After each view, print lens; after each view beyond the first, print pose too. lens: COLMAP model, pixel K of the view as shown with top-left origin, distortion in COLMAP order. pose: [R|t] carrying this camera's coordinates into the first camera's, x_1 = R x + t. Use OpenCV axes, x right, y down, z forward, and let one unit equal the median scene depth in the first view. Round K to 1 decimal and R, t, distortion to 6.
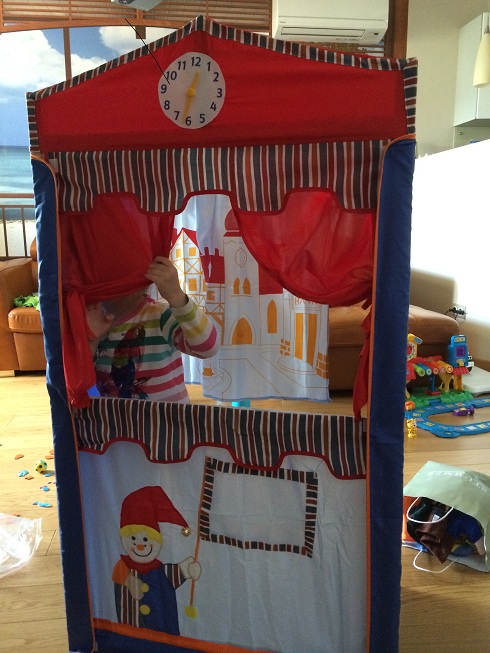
lens RADIAL K [[567.0, 0, 244.9], [0, 567.0, 328.6], [0, 0, 1]] dist [0.101658, -0.148037]
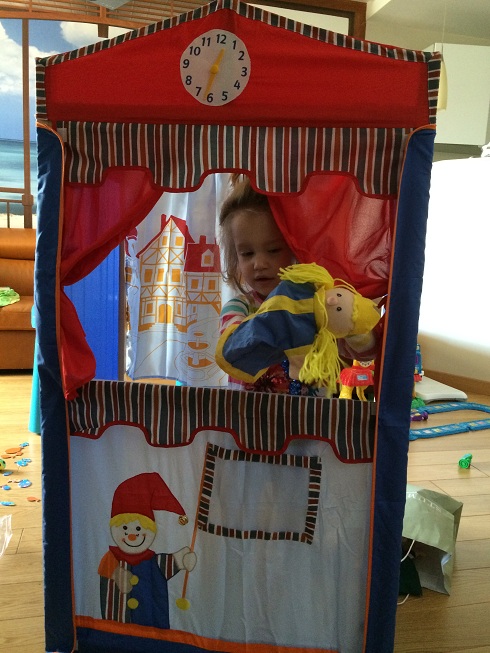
lens RADIAL K [[567.0, 0, 244.9], [0, 567.0, 328.6], [0, 0, 1]] dist [0.101658, -0.148037]
pose [[0.992136, 0.034333, 0.120360, -0.131600], [-0.030786, 0.999039, -0.031205, 0.060317], [-0.121315, 0.027255, 0.992240, 0.015684]]
